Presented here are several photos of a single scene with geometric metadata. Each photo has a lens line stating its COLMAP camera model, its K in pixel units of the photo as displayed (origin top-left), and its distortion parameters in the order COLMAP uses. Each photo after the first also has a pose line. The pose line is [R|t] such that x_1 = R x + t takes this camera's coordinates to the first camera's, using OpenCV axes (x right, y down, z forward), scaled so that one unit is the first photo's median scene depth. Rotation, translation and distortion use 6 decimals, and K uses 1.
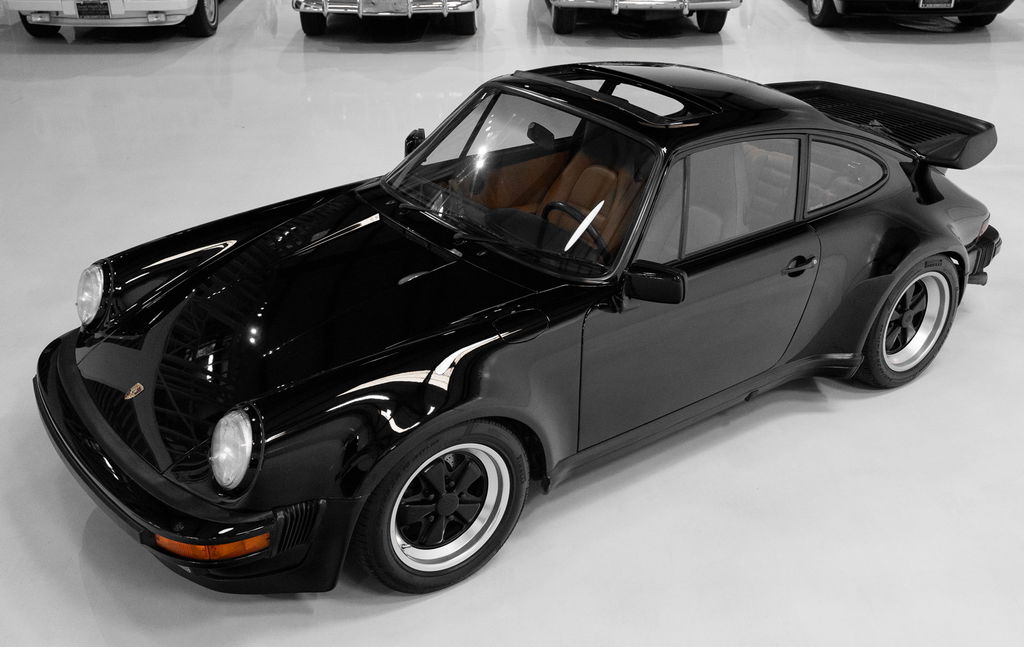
lens RADIAL K [[1041.8, 0, 508.7], [0, 1041.8, 323.8], [0, 0, 1]] dist [0.006073, 0.000000]
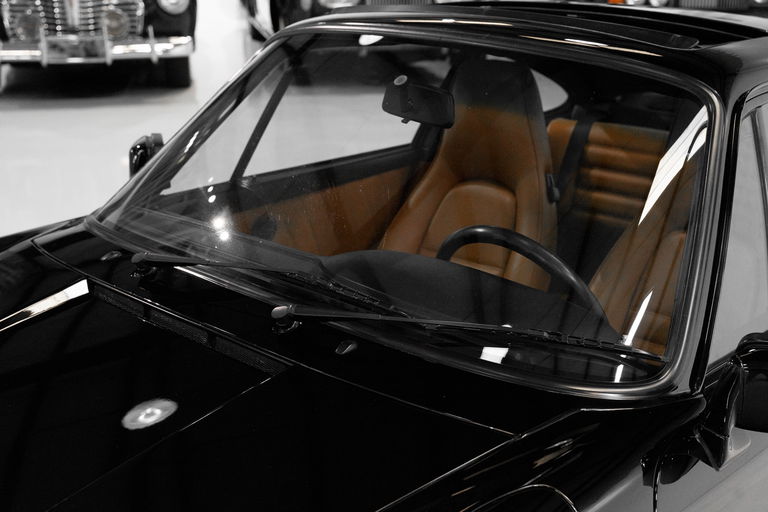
lens RADIAL K [[1043.8, 0, 384.9], [0, 1043.8, 256.9], [0, 0, 1]] dist [0.030782, 0.000000]
pose [[0.984494, -0.060067, 0.164814, -0.061011], [0.084215, 0.986034, -0.143684, -0.033011], [-0.153881, 0.155336, 0.975803, 0.459281]]
